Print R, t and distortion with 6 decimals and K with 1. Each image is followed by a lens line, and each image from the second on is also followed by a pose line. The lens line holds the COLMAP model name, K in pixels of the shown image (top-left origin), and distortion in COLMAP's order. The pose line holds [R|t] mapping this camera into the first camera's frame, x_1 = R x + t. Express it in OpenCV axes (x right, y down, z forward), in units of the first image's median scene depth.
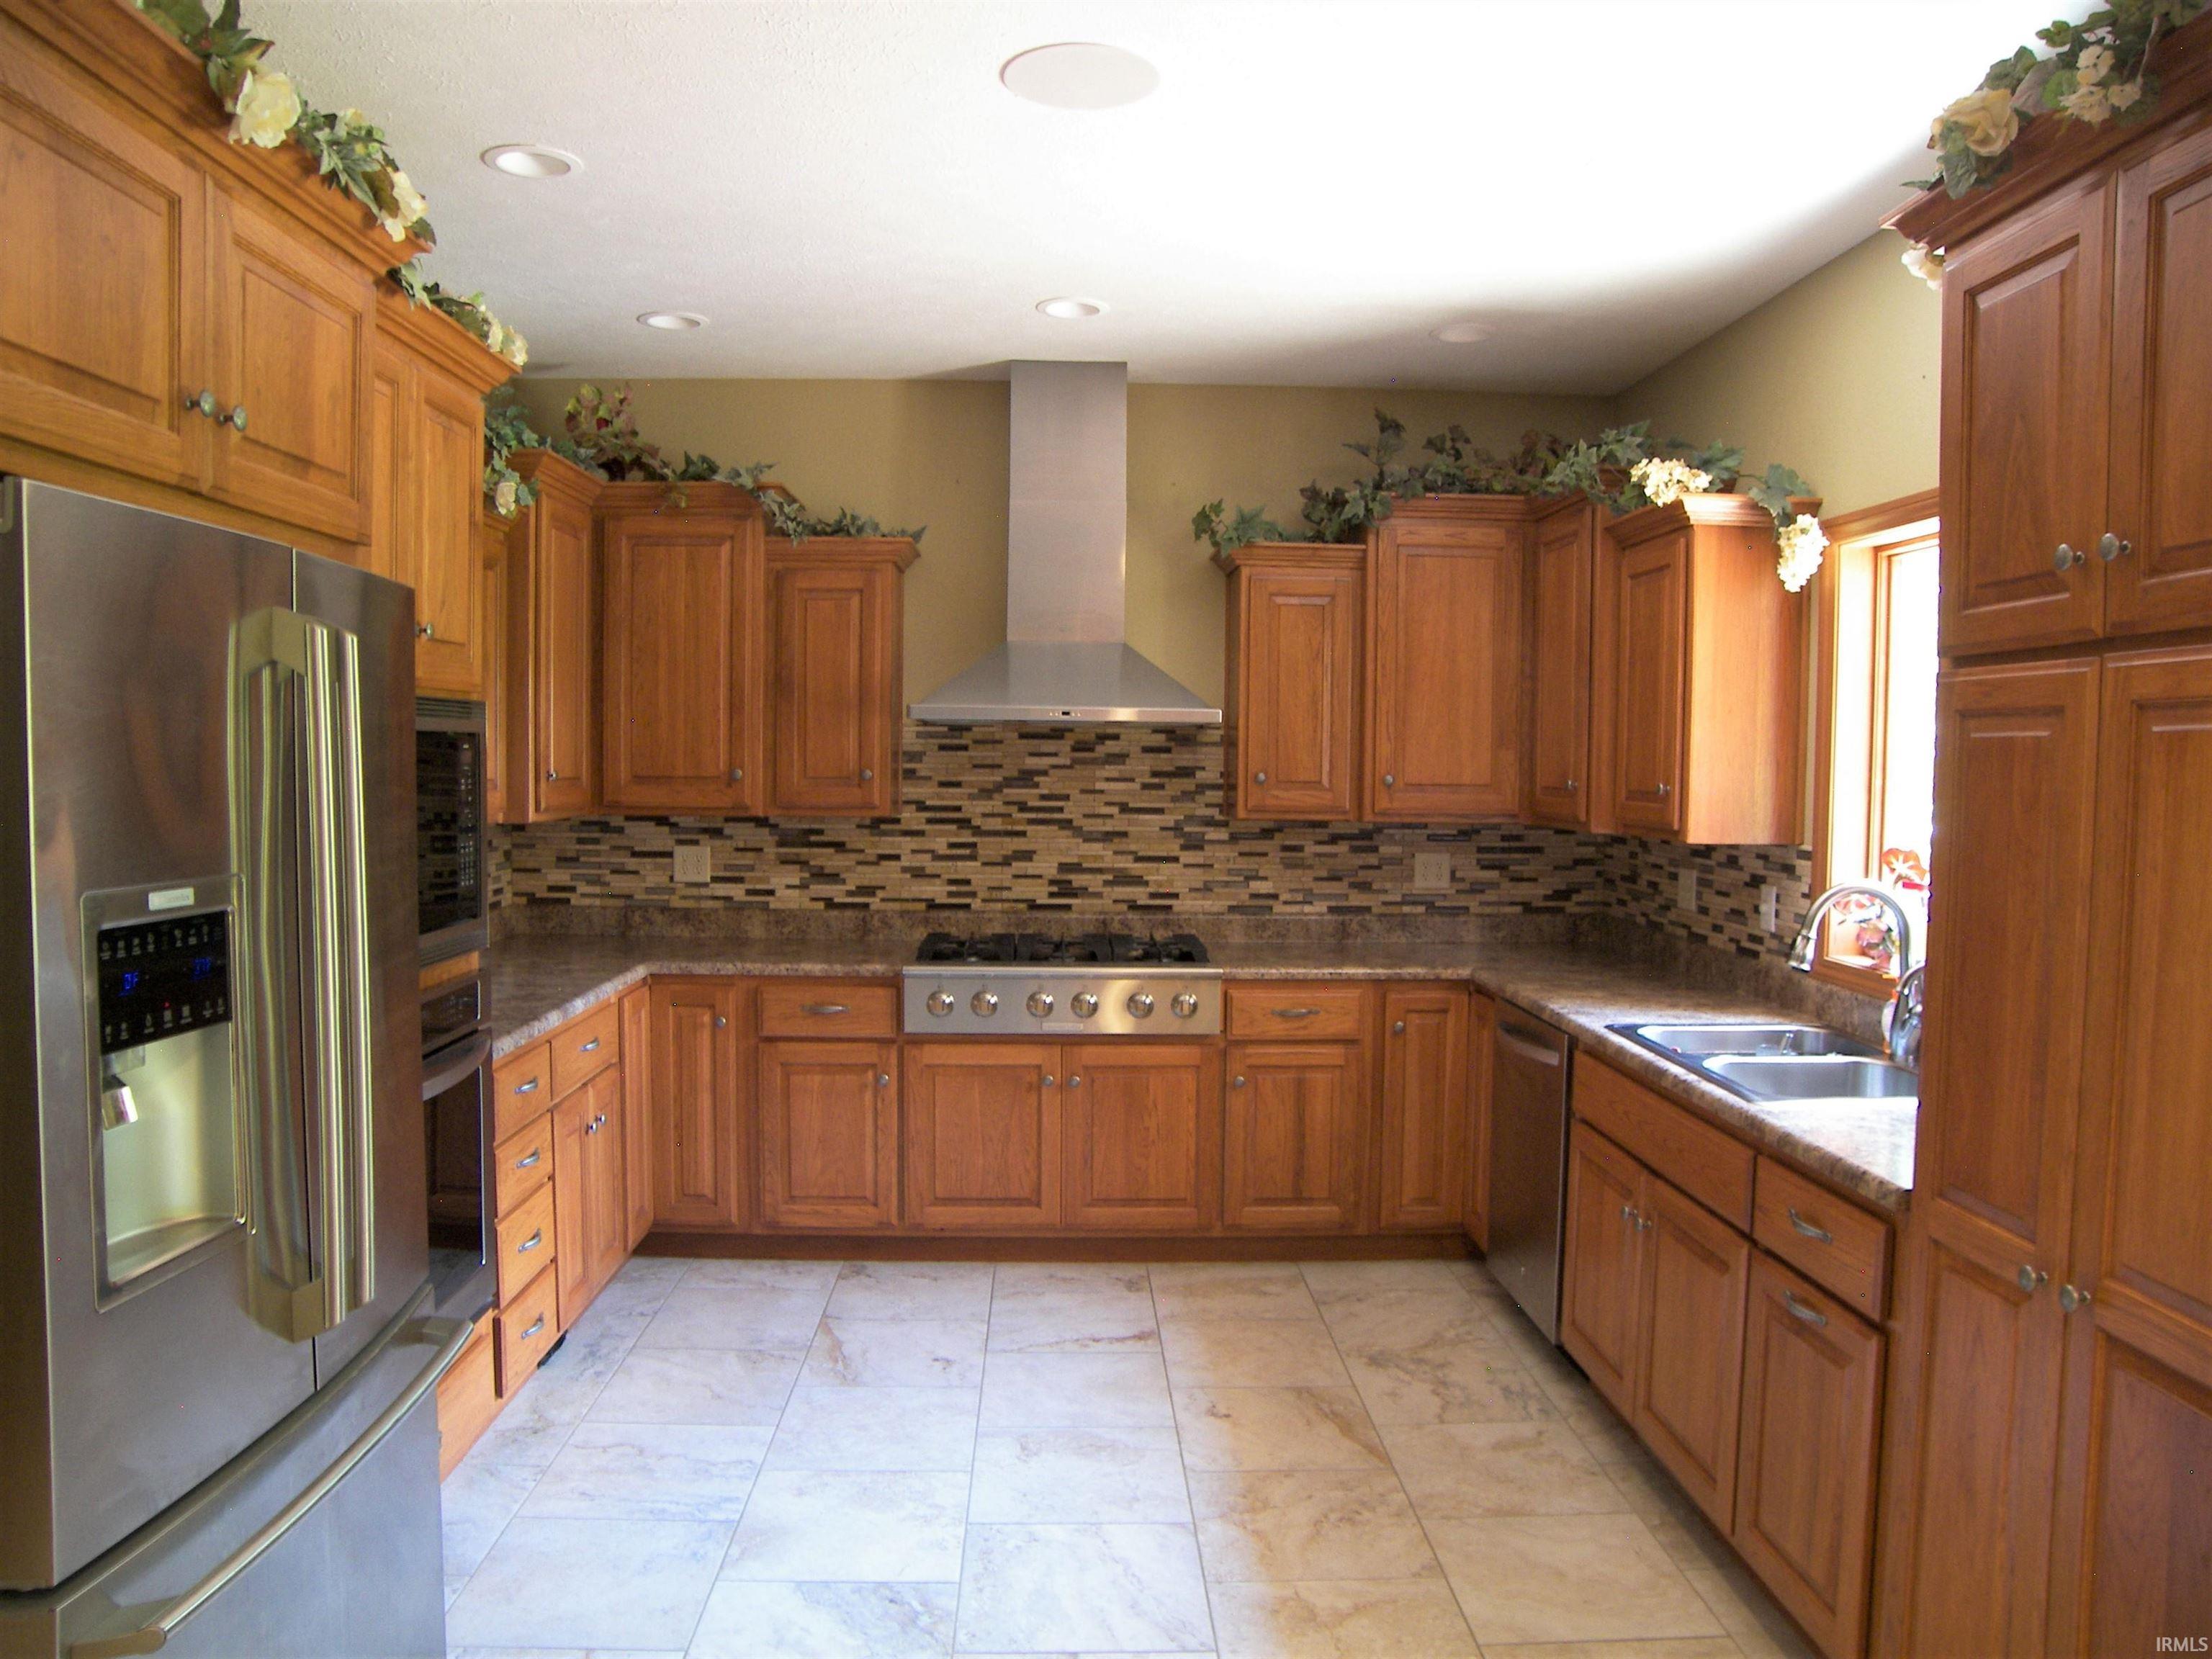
lens RADIAL K [[1557.0, 0, 1106.0], [0, 1557.0, 829.5], [0, 0, 1]] dist [-0.158008, 0.108755]
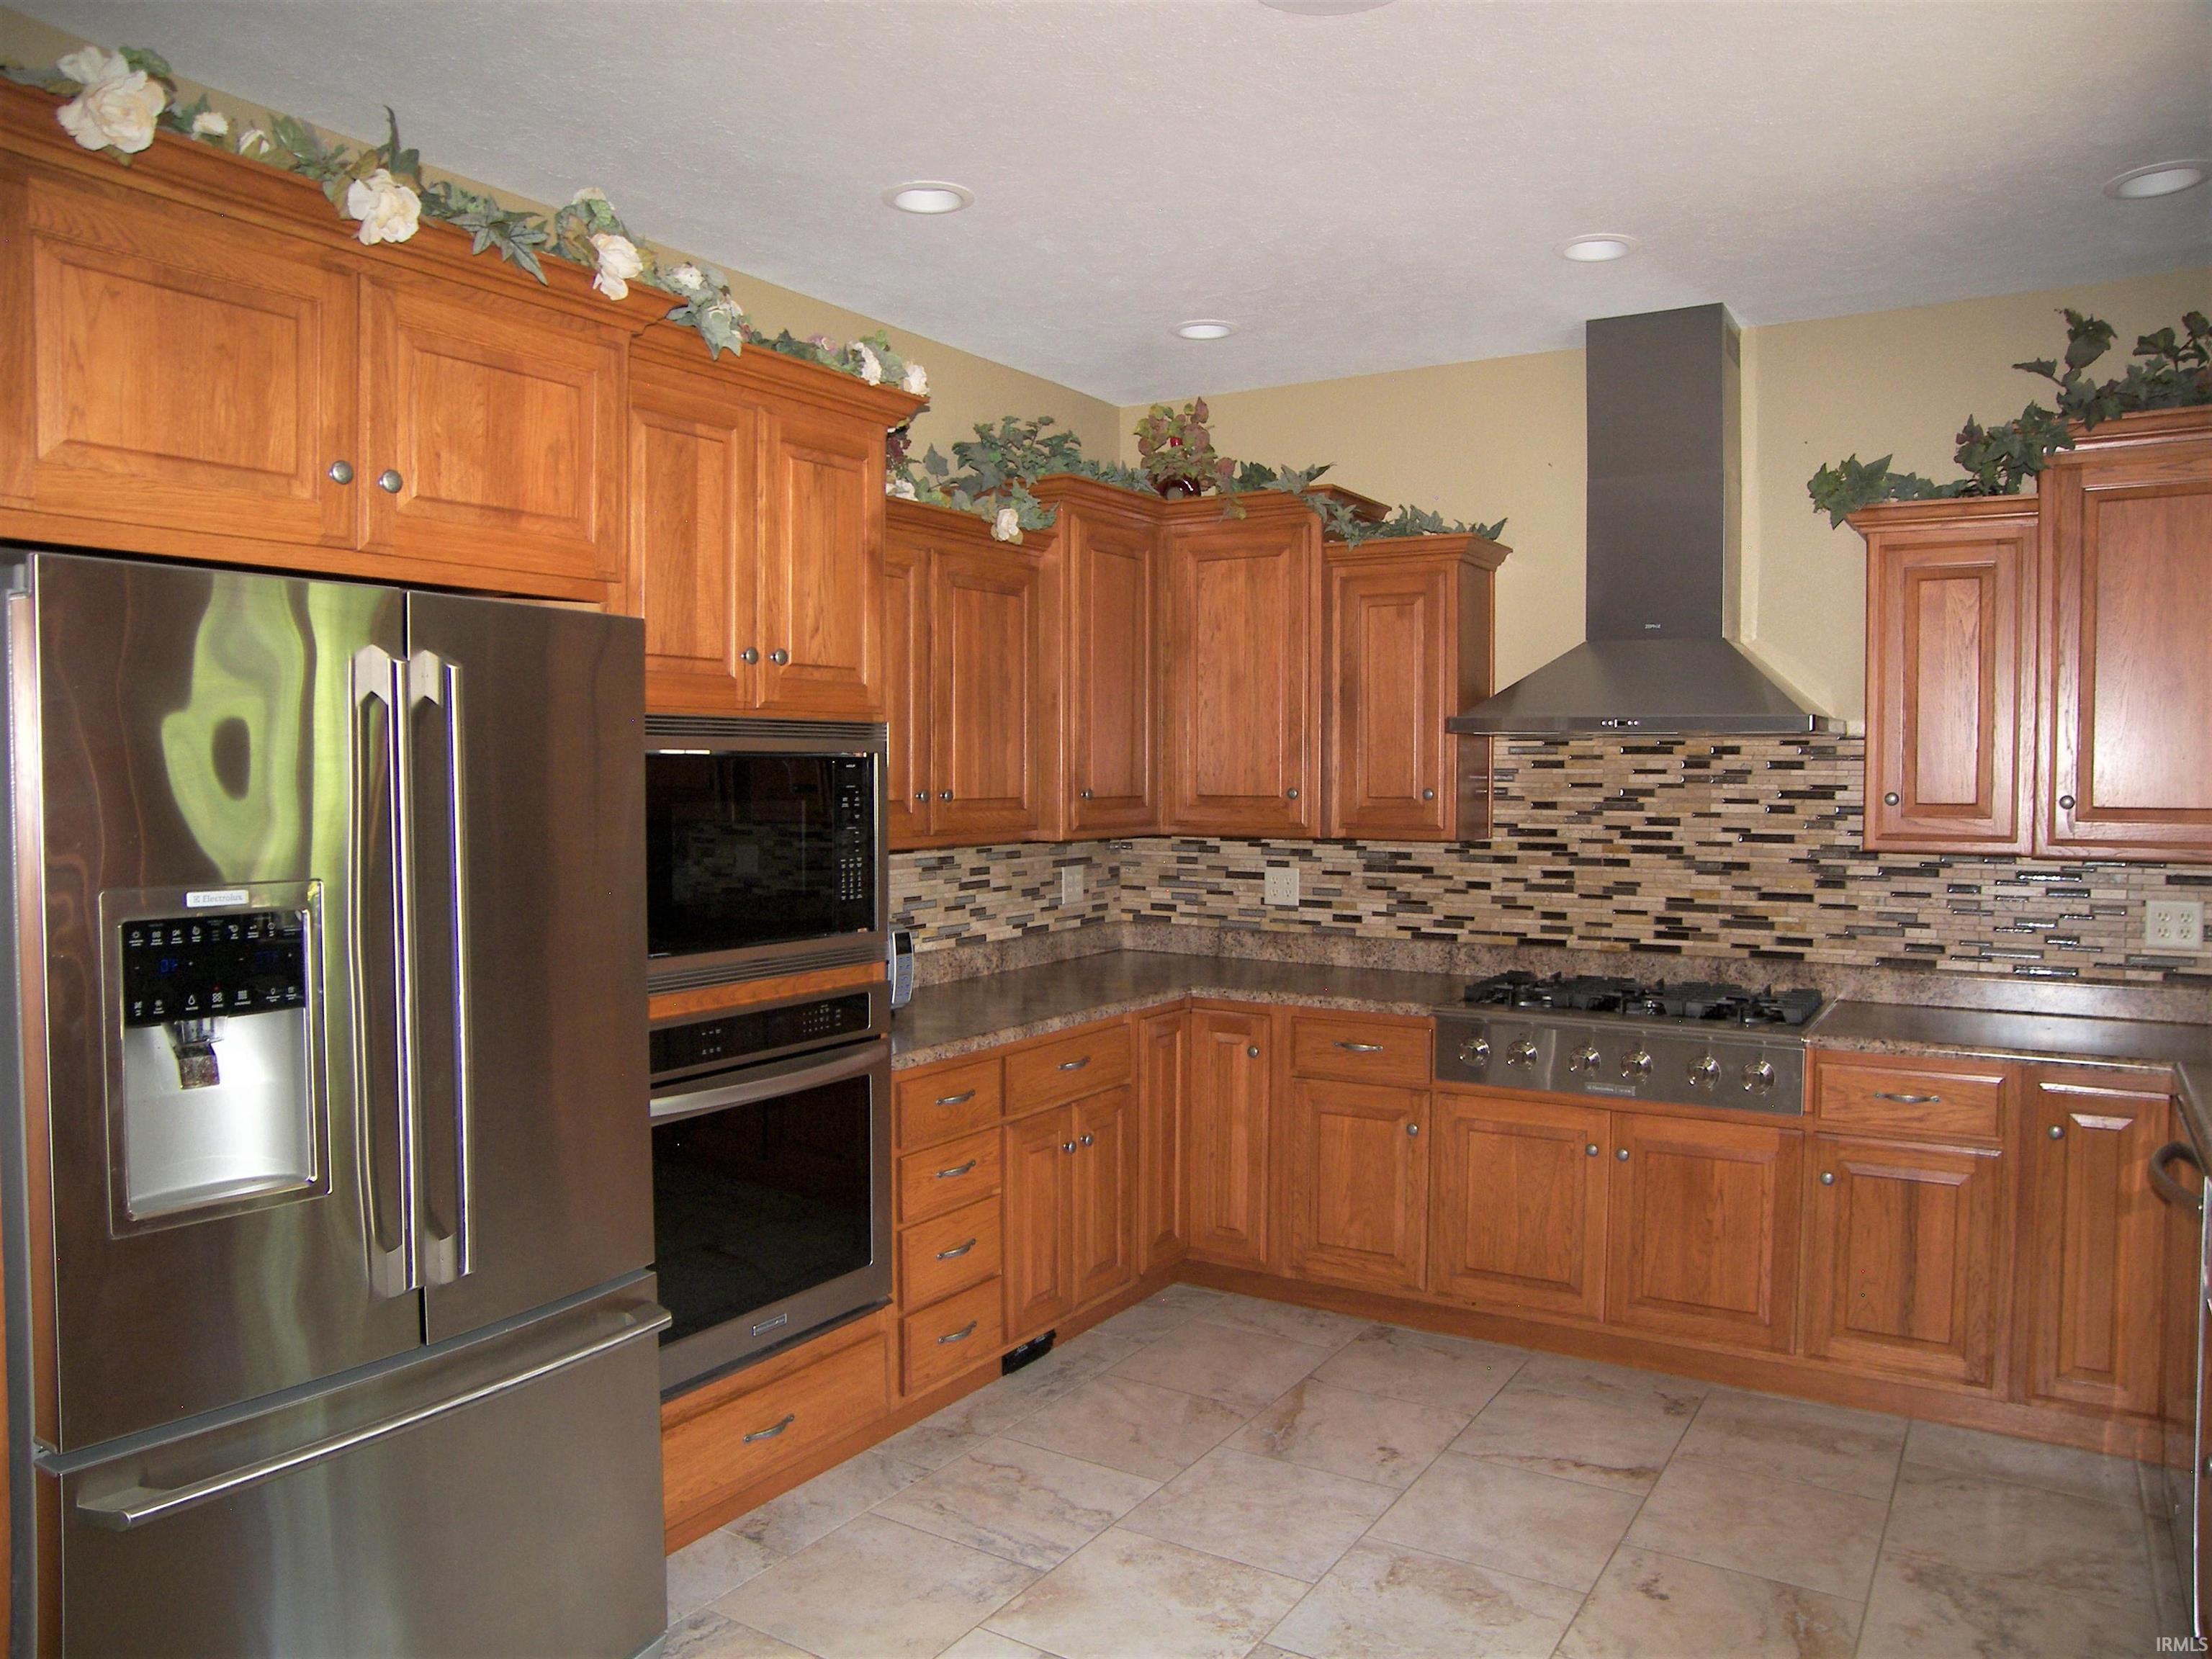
lens RADIAL K [[1557.0, 0, 1106.0], [0, 1557.0, 829.5], [0, 0, 1]] dist [-0.158008, 0.108755]
pose [[0.825306, 0.011972, -0.564560, 0.190192], [-0.019538, 0.999782, -0.007359, -0.003921], [0.564348, 0.017104, 0.825360, 0.130409]]
